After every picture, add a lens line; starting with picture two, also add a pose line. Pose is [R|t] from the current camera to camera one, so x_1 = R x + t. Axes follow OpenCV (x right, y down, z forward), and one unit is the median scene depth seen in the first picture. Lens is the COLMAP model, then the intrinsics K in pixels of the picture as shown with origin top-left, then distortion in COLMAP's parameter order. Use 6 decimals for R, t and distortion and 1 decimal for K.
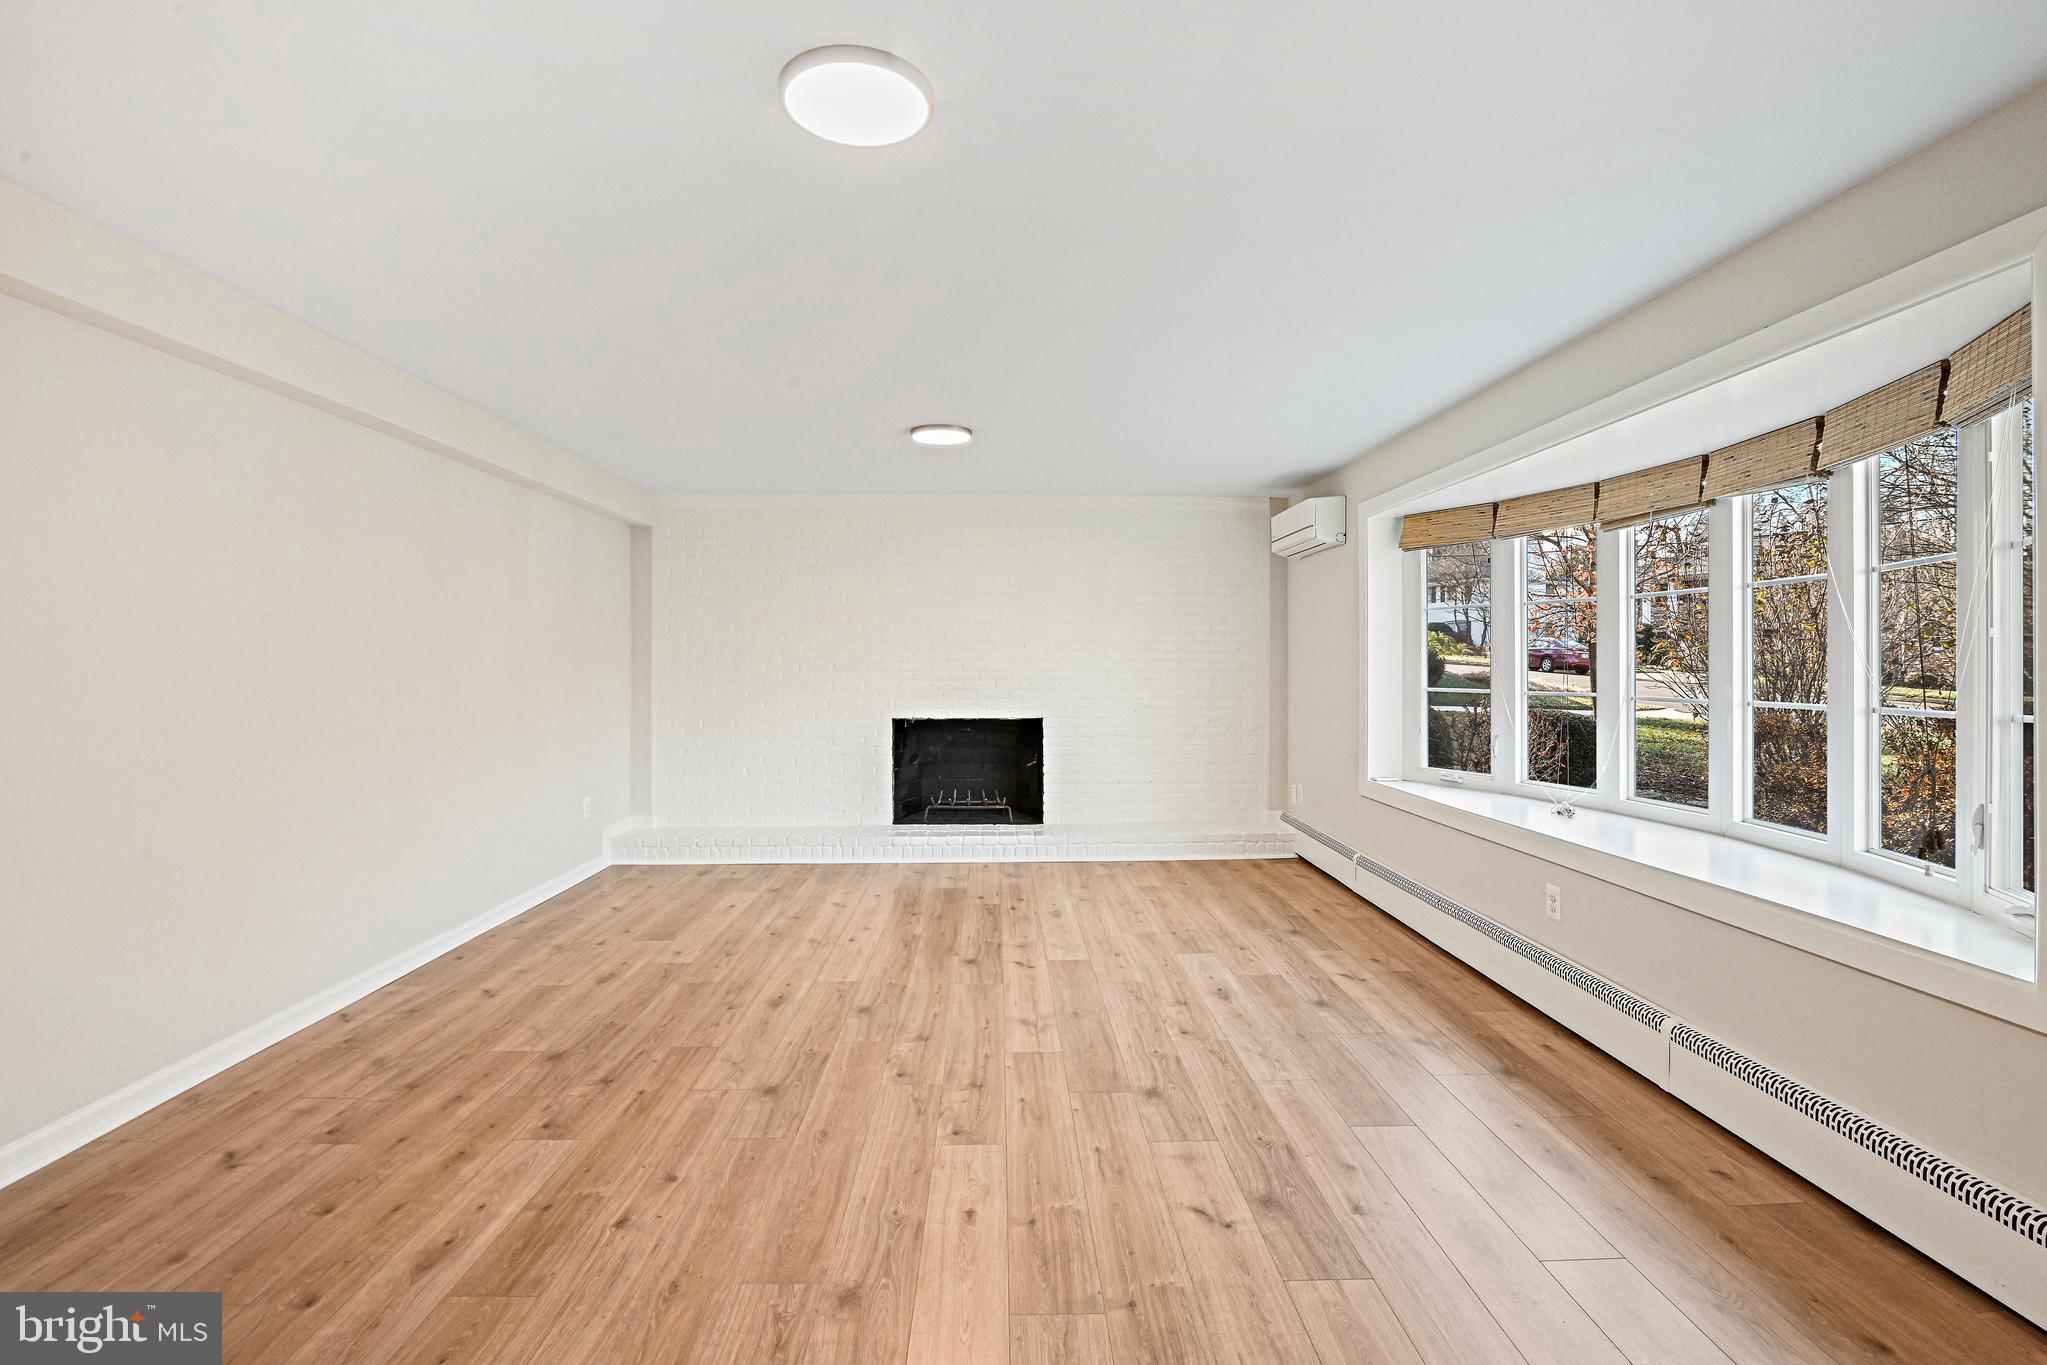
lens RADIAL K [[953.5, 0, 1026.3], [0, 953.5, 675.5], [0, 0, 1]] dist [-0.010701, -0.005250]
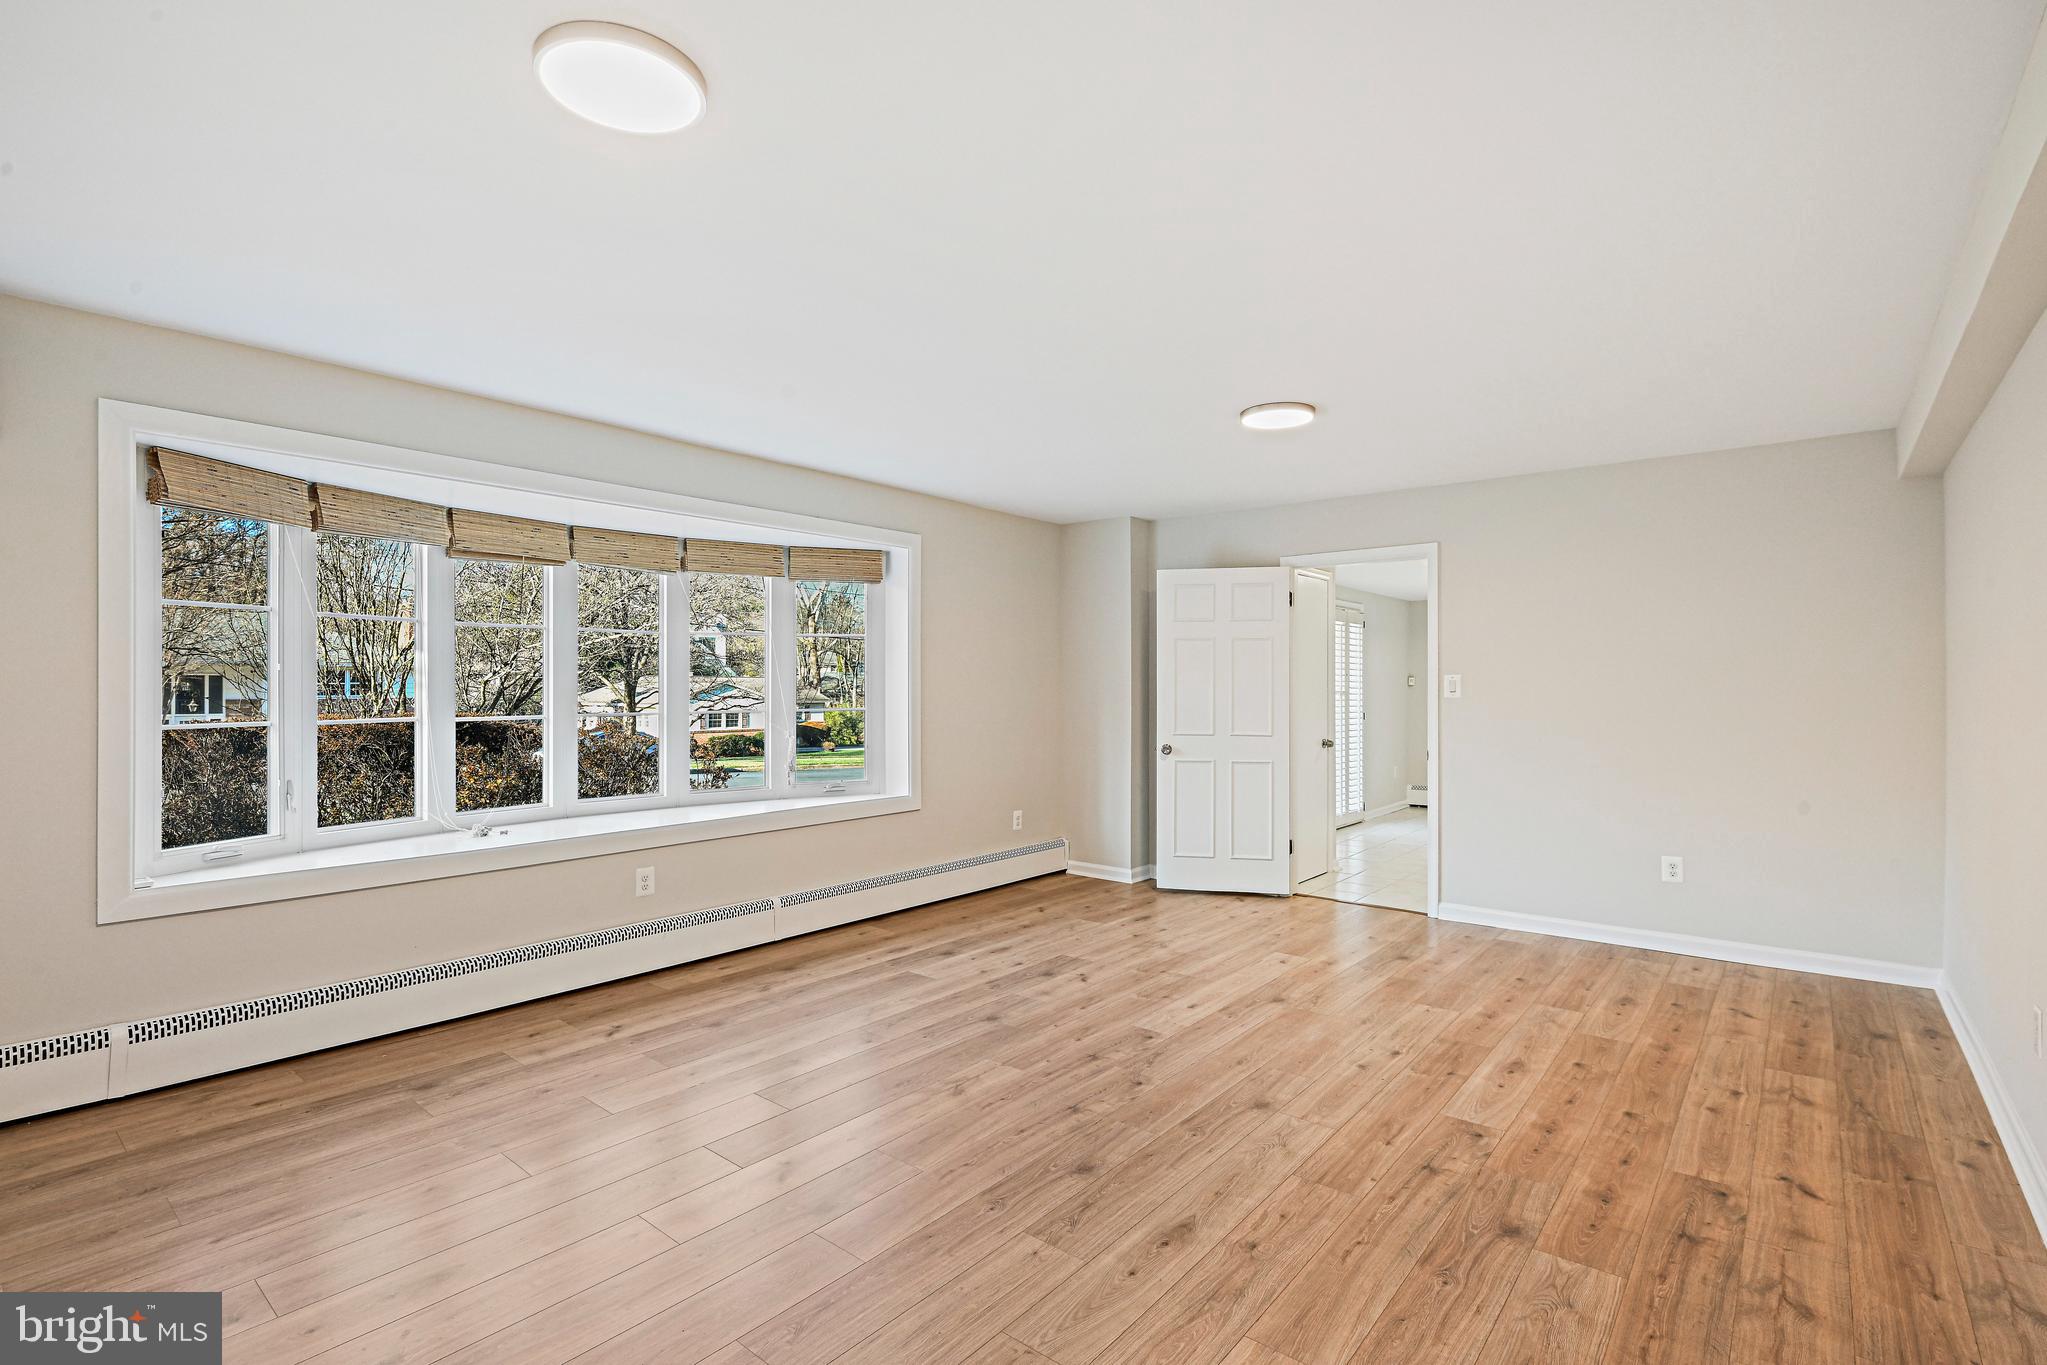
lens RADIAL K [[953.5, 0, 1025.2], [0, 953.5, 674.0], [0, 0, 1]] dist [-0.010701, -0.005250]
pose [[-0.751583, 0.008427, 0.659585, -0.628694], [0.008624, 0.999958, -0.002948, -0.020884], [-0.659582, 0.003473, -0.751624, 1.608490]]
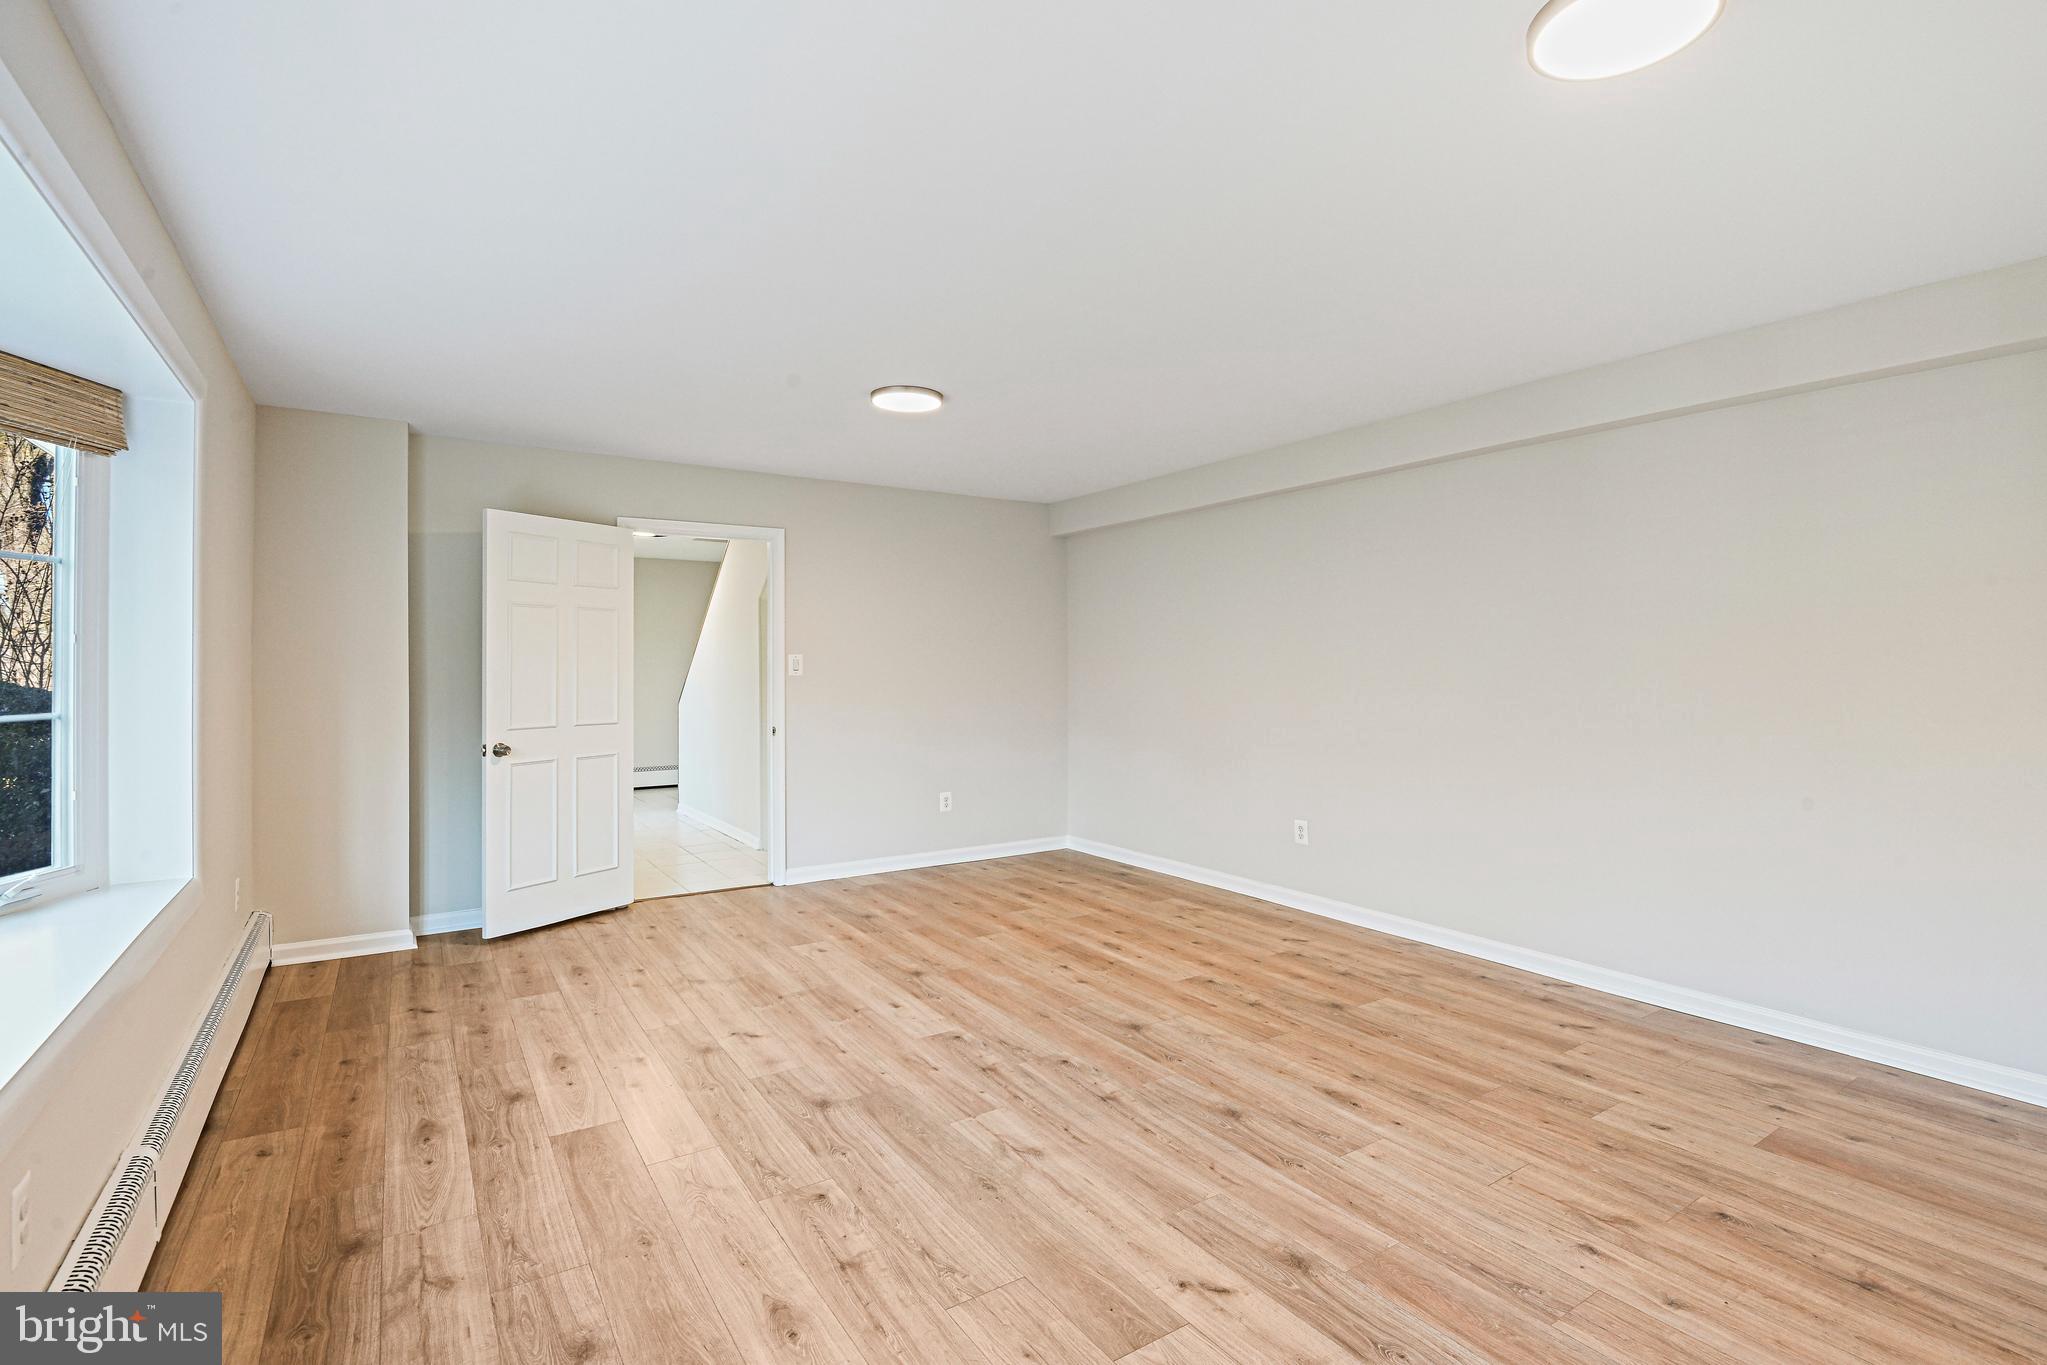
lens RADIAL K [[953.5, 0, 1022.3], [0, 953.5, 687.4], [0, 0, 1]] dist [-0.010701, -0.005250]
pose [[-0.853364, 0.014666, -0.521110, 0.383162], [-0.004893, 0.999335, 0.036138, -0.022356], [0.521293, 0.033389, -0.852724, 1.599308]]
